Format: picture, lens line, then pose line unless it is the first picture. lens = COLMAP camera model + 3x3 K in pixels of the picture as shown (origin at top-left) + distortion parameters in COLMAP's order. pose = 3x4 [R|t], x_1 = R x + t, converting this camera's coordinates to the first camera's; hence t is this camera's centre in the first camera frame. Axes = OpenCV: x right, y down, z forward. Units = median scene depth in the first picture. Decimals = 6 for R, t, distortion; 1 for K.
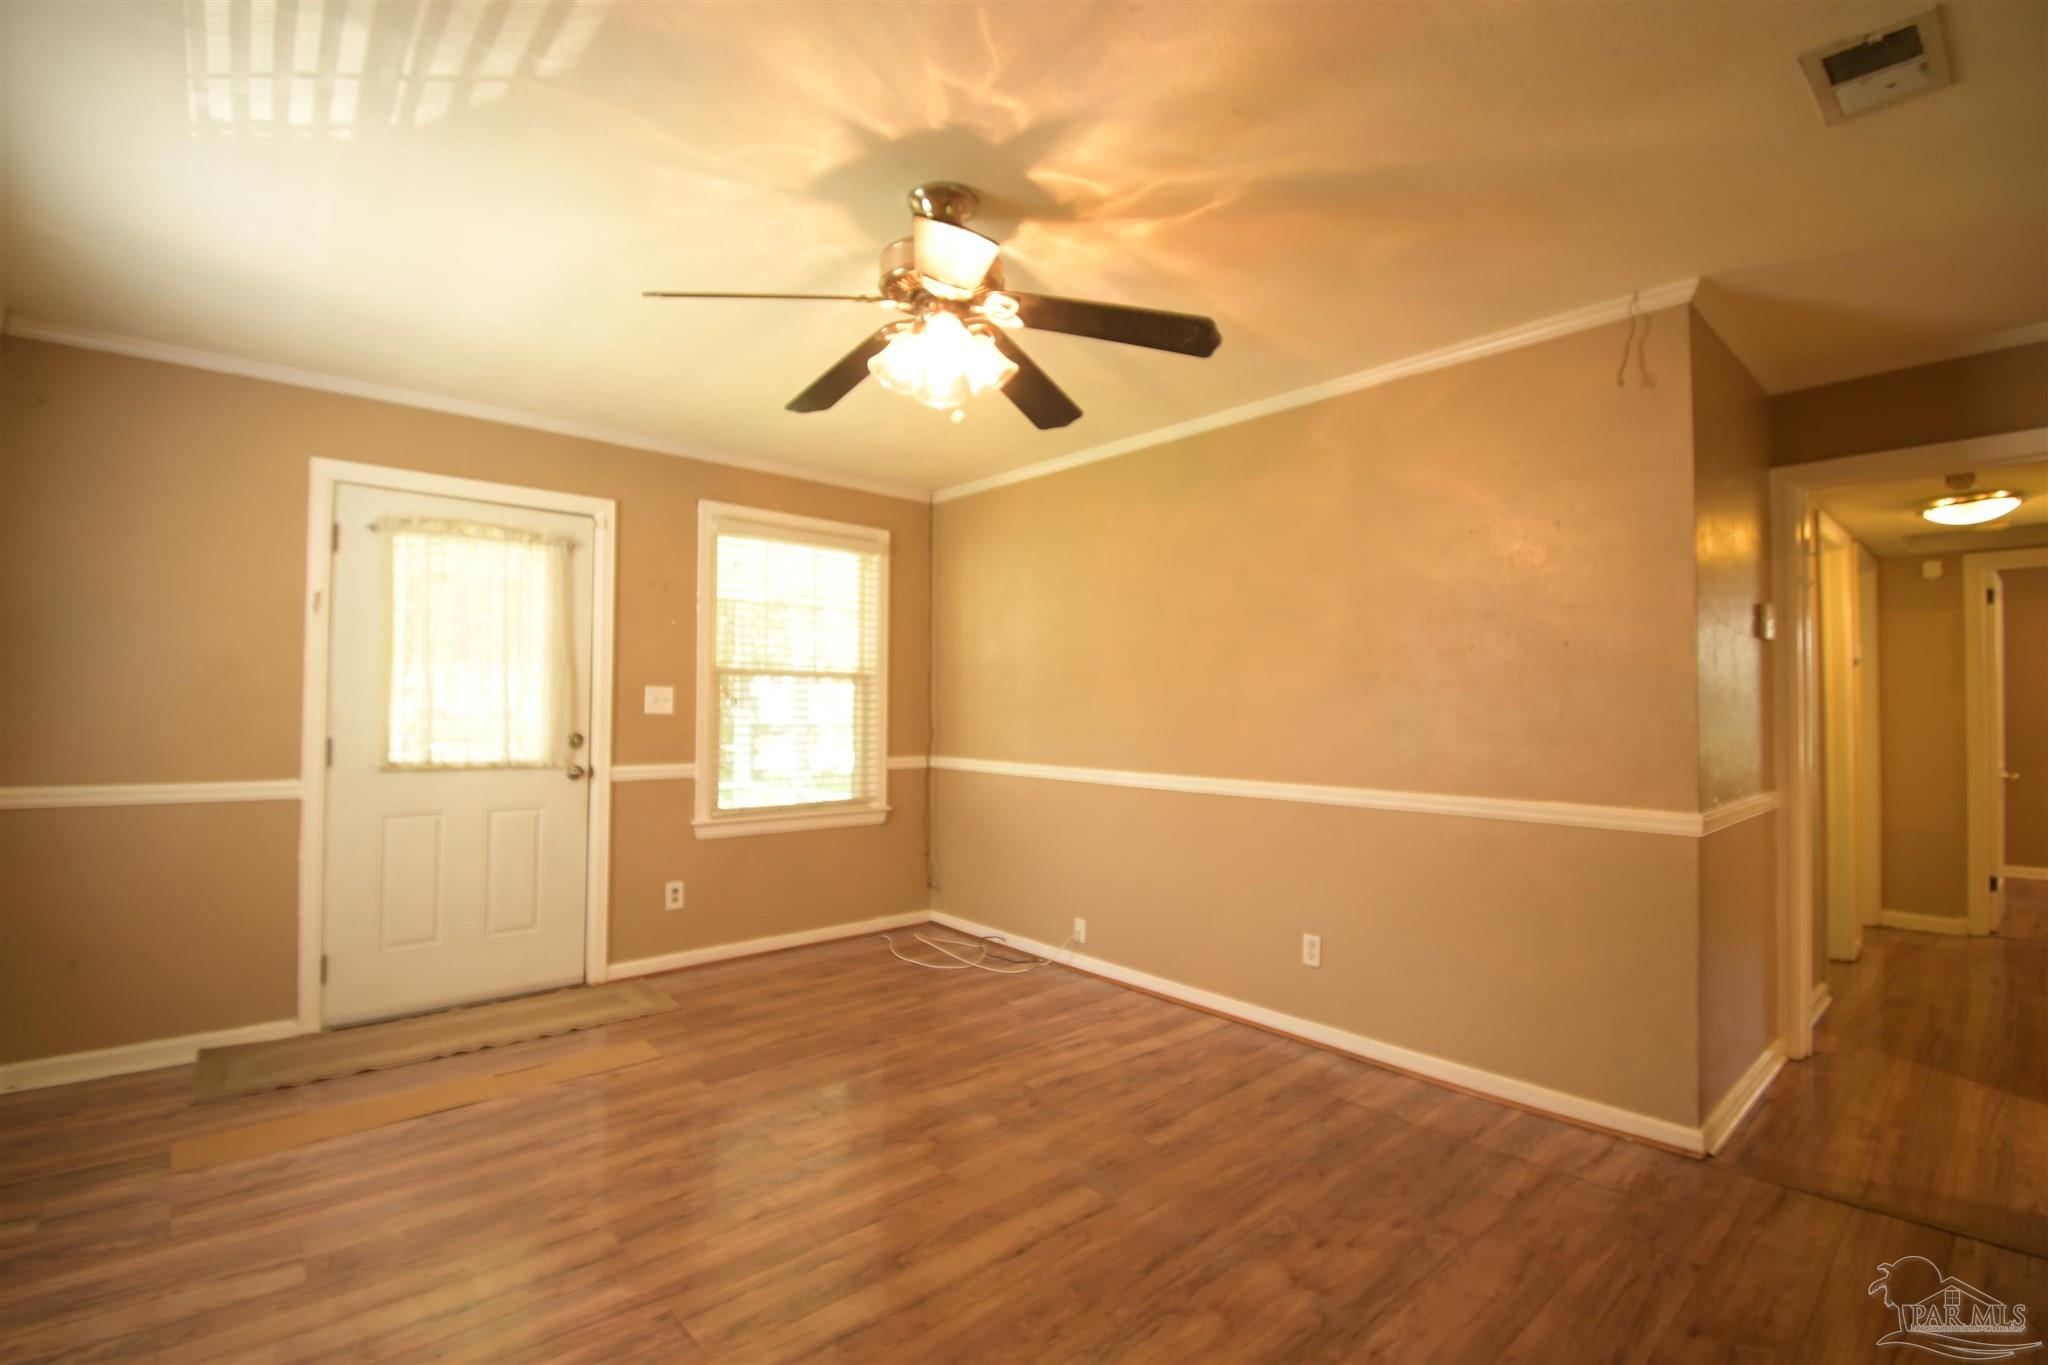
lens RADIAL K [[903.5, 0, 1025.2], [0, 903.5, 684.3], [0, 0, 1]] dist [0.010712, -0.022058]
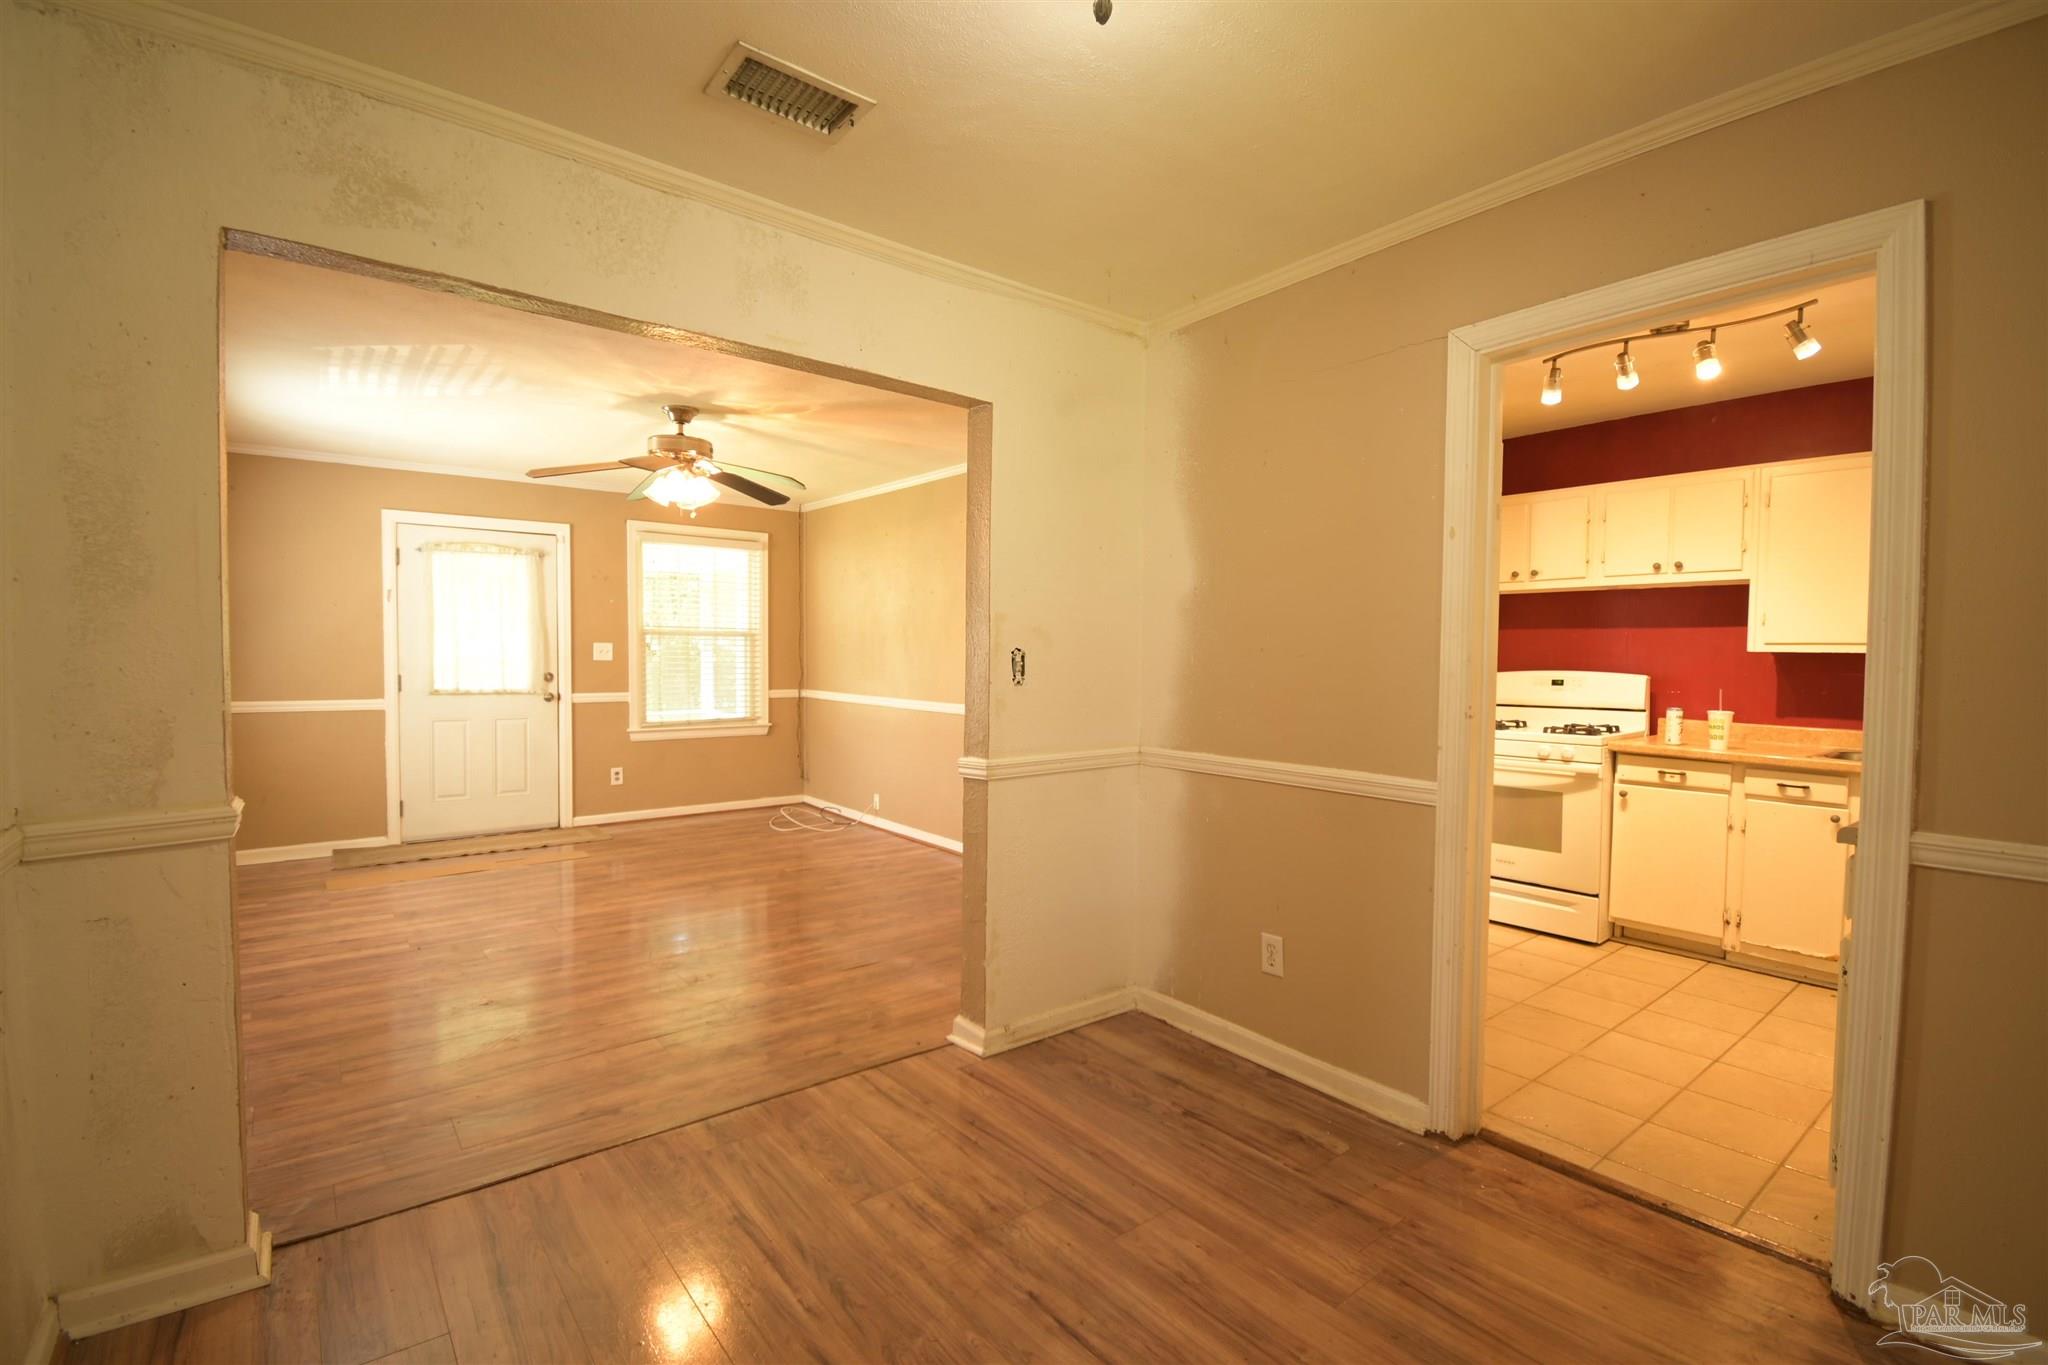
lens RADIAL K [[903.5, 0, 1025.2], [0, 903.5, 684.3], [0, 0, 1]] dist [0.010712, -0.022058]
pose [[0.998630, 0.004197, -0.052164, 0.429057], [-0.000796, 0.997881, 0.065057, -0.030033], [0.052327, -0.064926, 0.996517, -0.551216]]
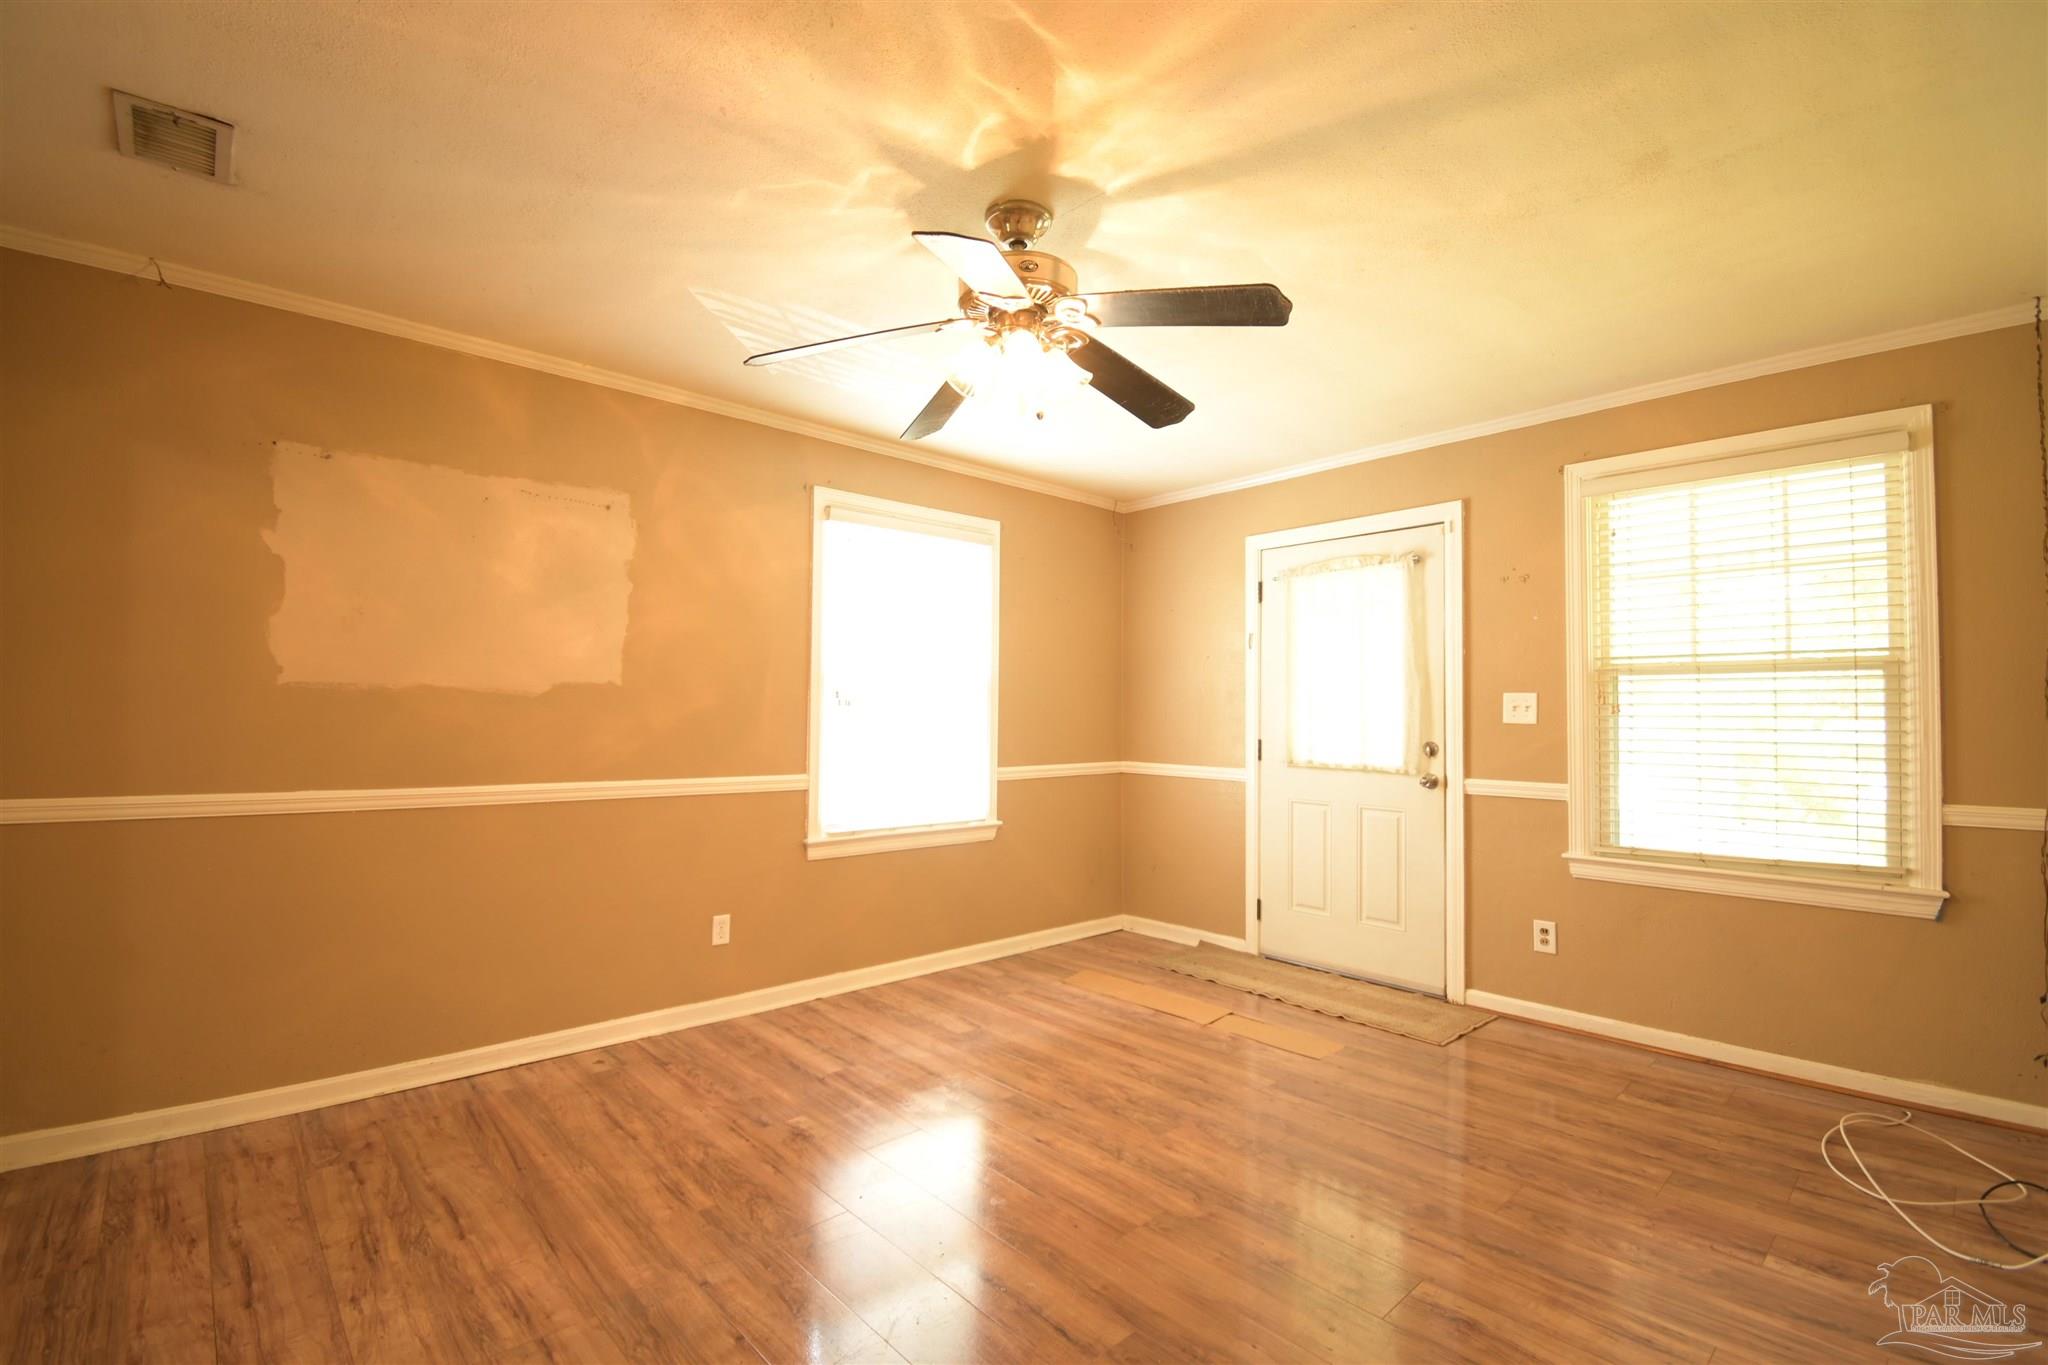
lens RADIAL K [[903.5, 0, 1025.2], [0, 903.5, 684.3], [0, 0, 1]] dist [0.010712, -0.022058]
pose [[0.013218, -0.042248, -0.999020, 0.503369], [0.021218, 0.998894, -0.041962, 0.022471], [0.999687, -0.020642, 0.014100, 0.539055]]
